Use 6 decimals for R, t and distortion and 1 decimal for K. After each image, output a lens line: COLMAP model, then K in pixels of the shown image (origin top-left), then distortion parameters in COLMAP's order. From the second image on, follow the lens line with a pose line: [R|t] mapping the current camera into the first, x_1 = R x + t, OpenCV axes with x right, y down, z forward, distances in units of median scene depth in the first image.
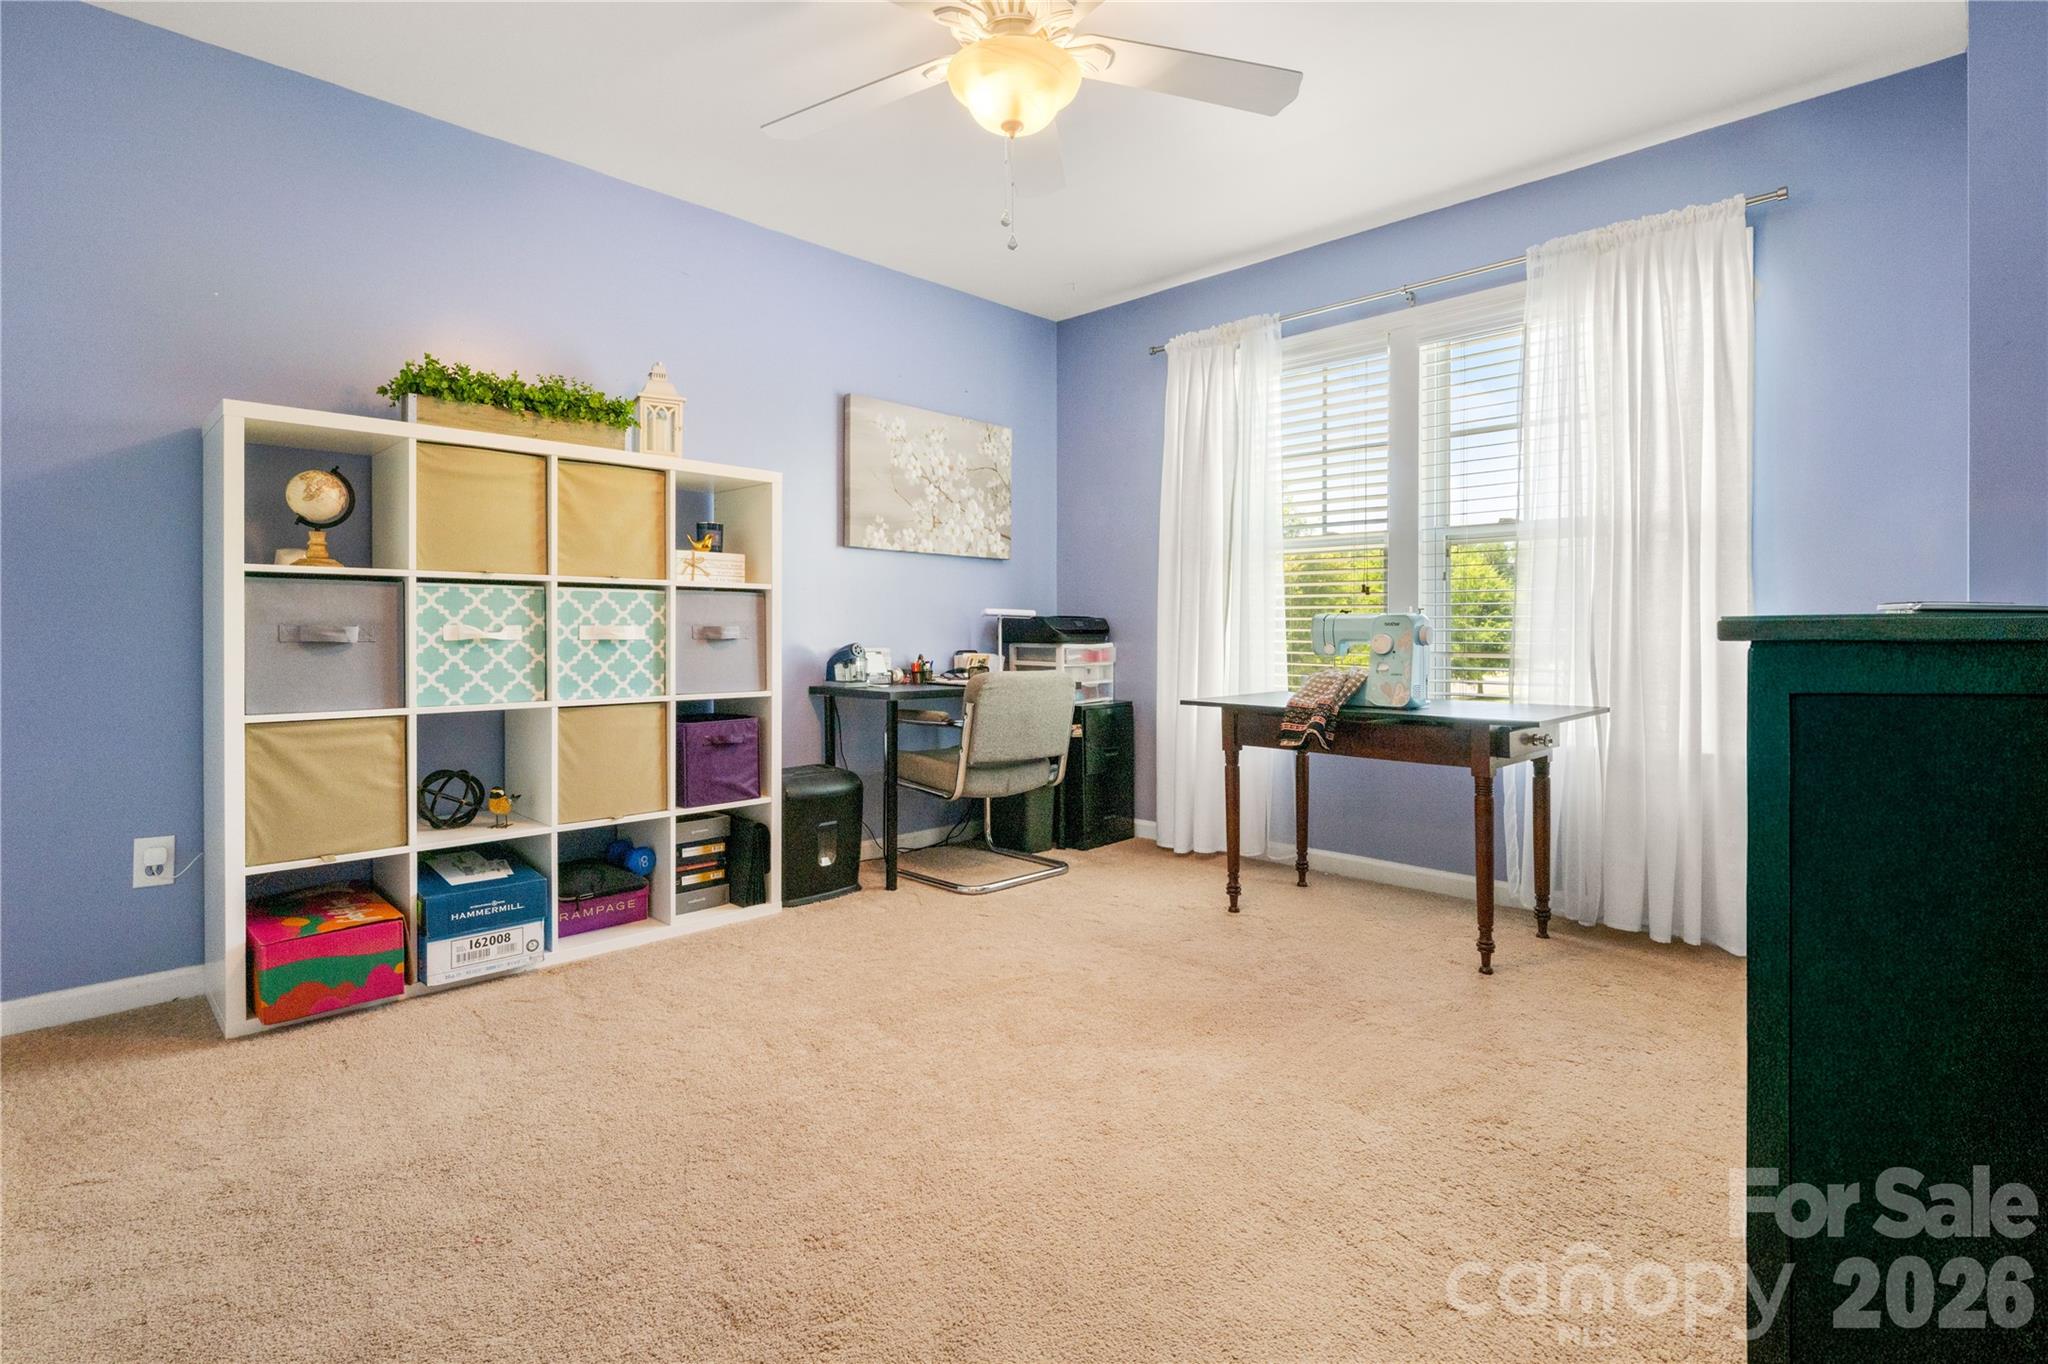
lens RADIAL K [[960.6, 0, 1017.7], [0, 960.6, 633.6], [0, 0, 1]] dist [-0.000888, -0.000062]
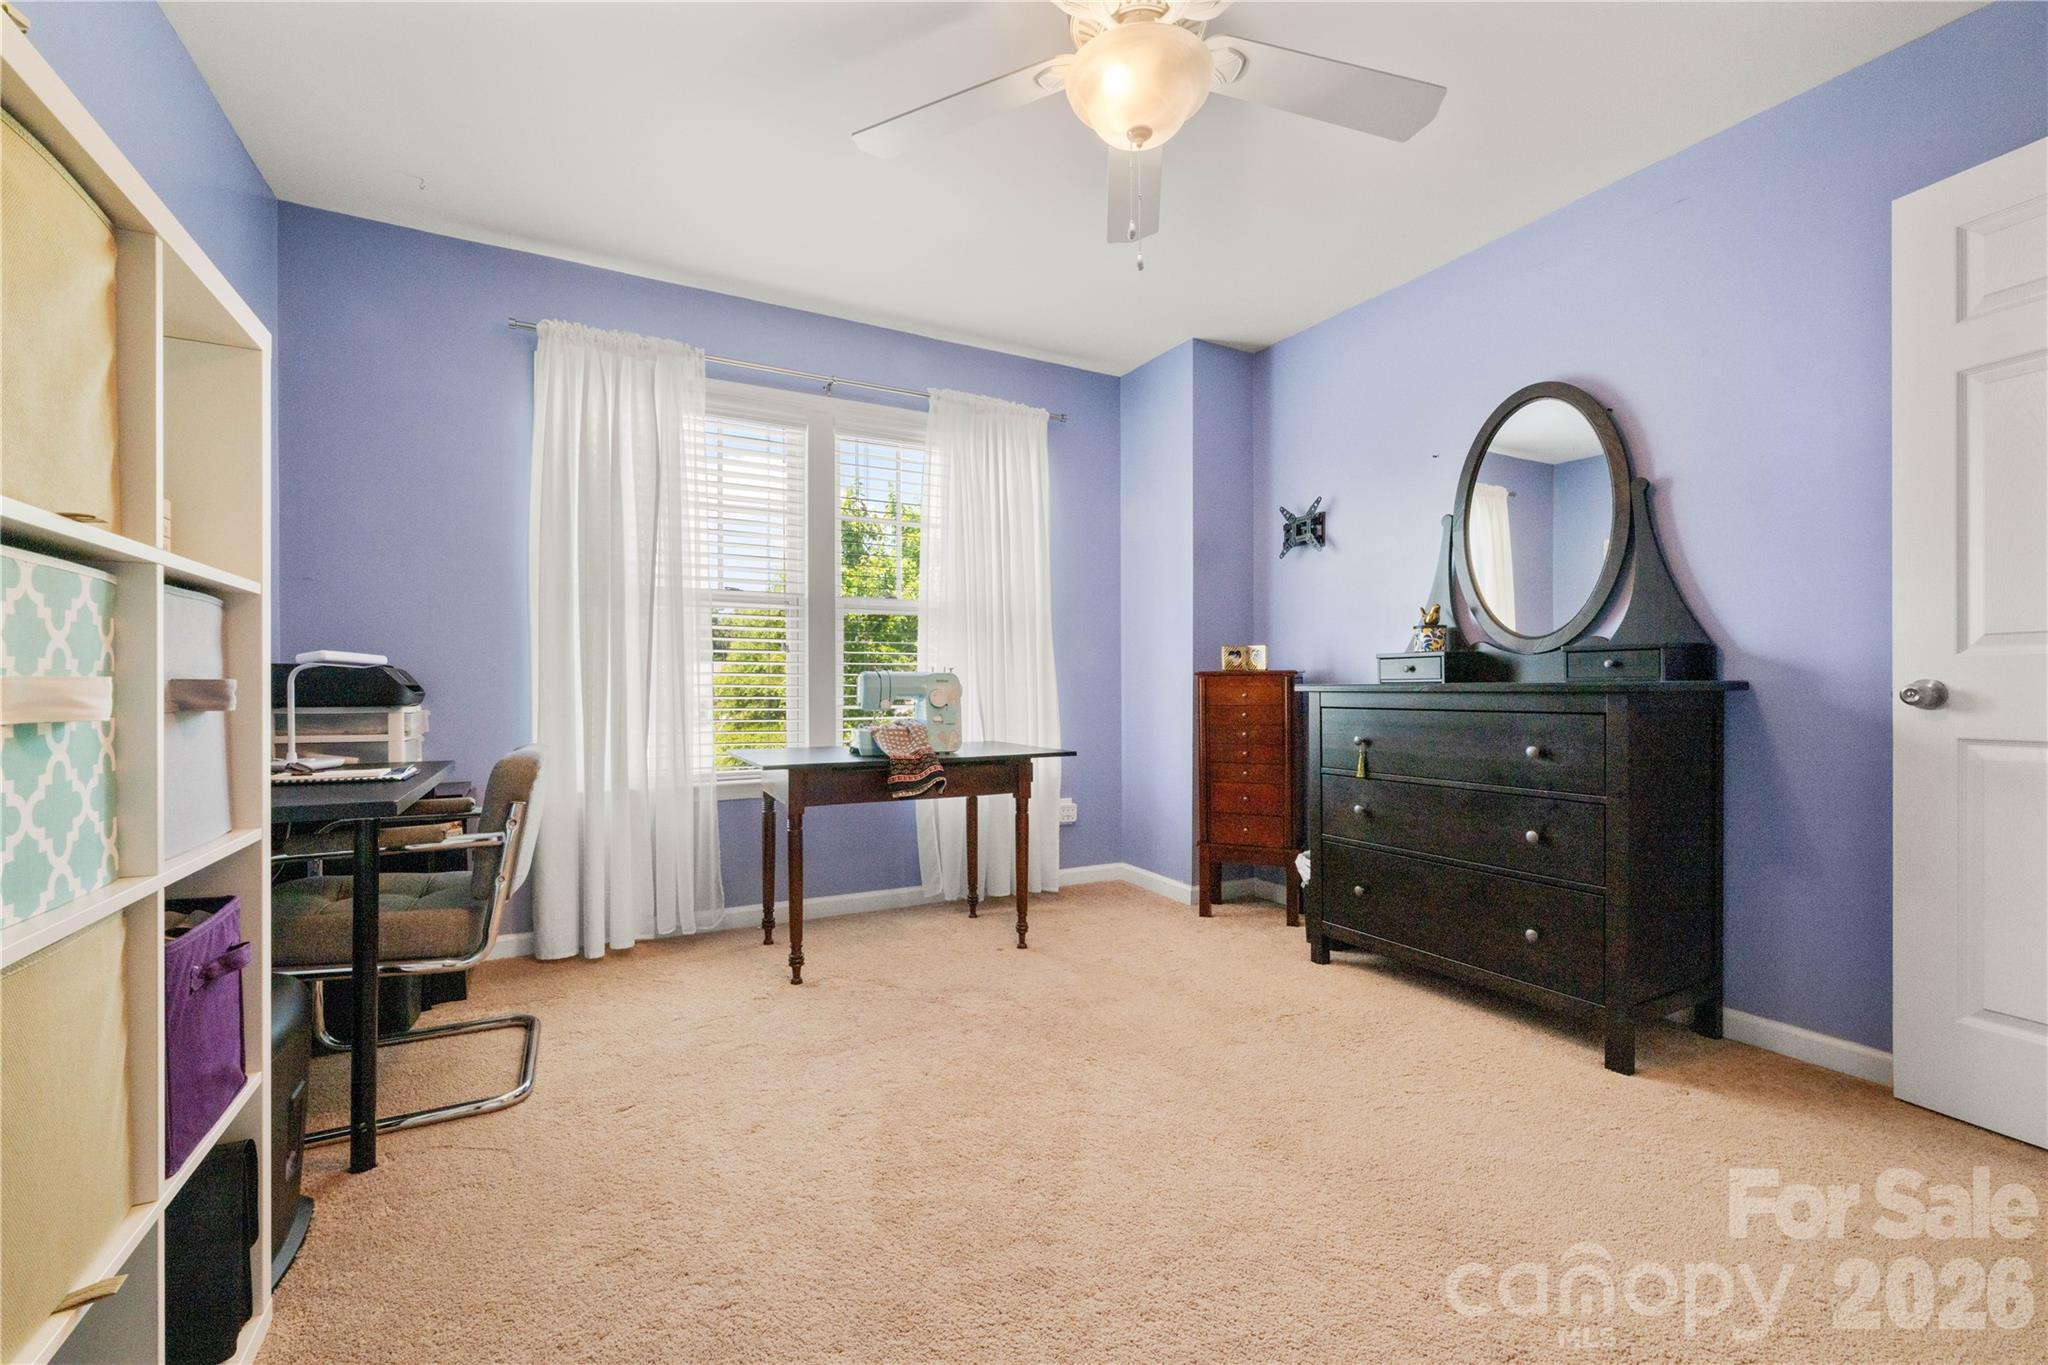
lens RADIAL K [[850.8, 0, 1024.0], [0, 850.8, 682.5], [0, 0, 1]] dist [0.013512, 0.000025]
pose [[0.302053, 0.001522, 0.953290, -0.514791], [0.004973, 0.999983, -0.003172, -0.003014], [-0.953278, 0.005698, 0.302040, 0.534836]]
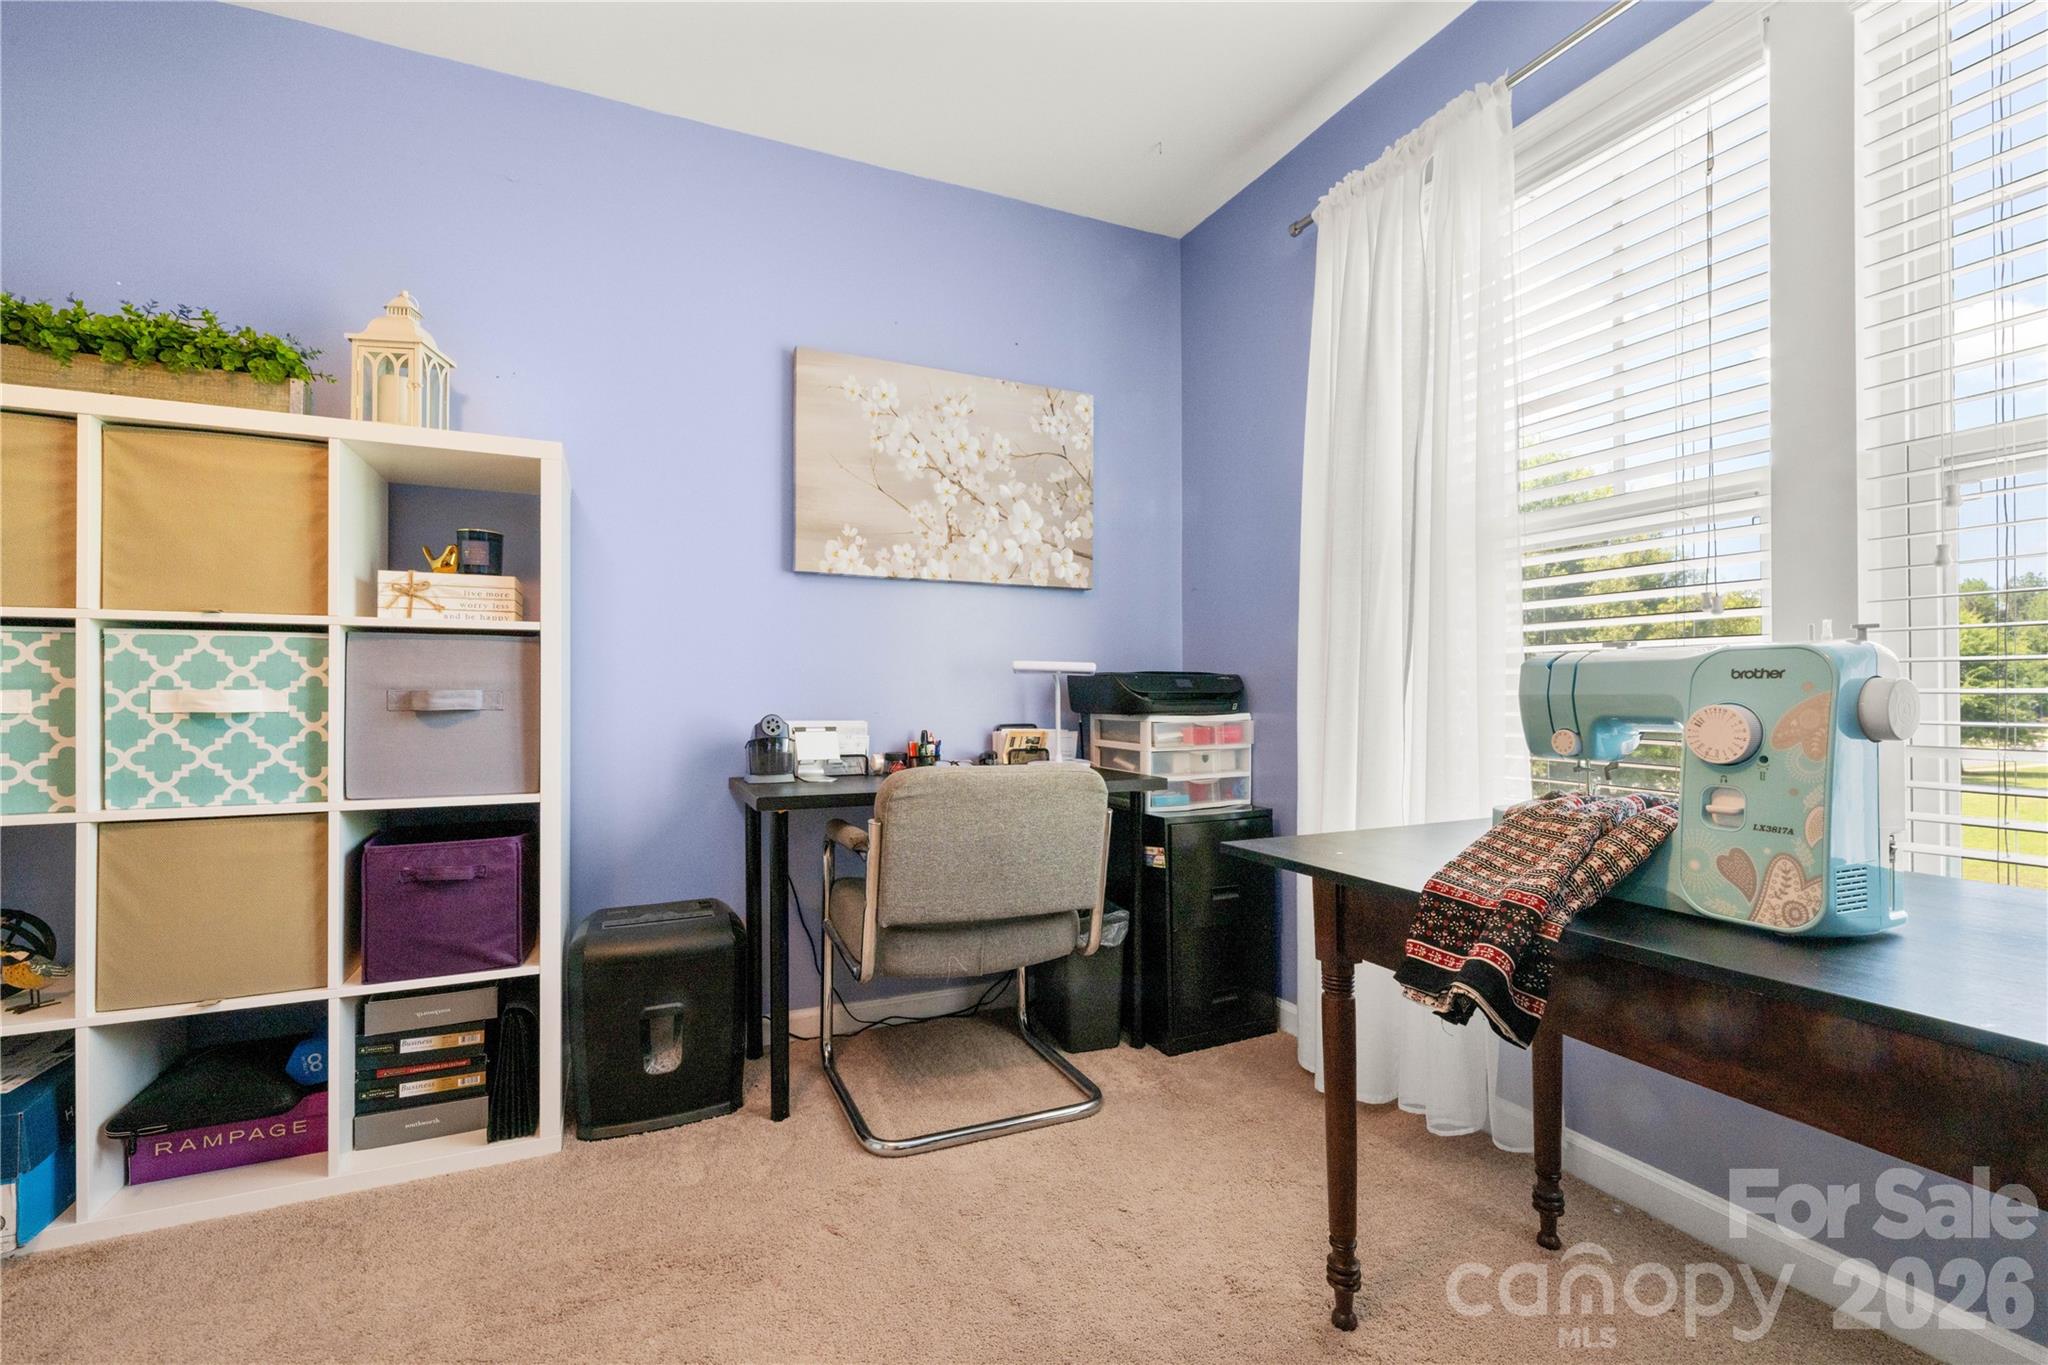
lens RADIAL K [[885.1, 0, 1031.1], [0, 885.1, 685.1], [0, 0, 1]] dist [-0.000661, 0.000028]
pose [[0.936078, -0.006517, -0.351732, 0.236498], [0.002206, 0.999917, -0.012658, -0.002566], [0.351785, 0.011073, 0.936015, 0.563279]]
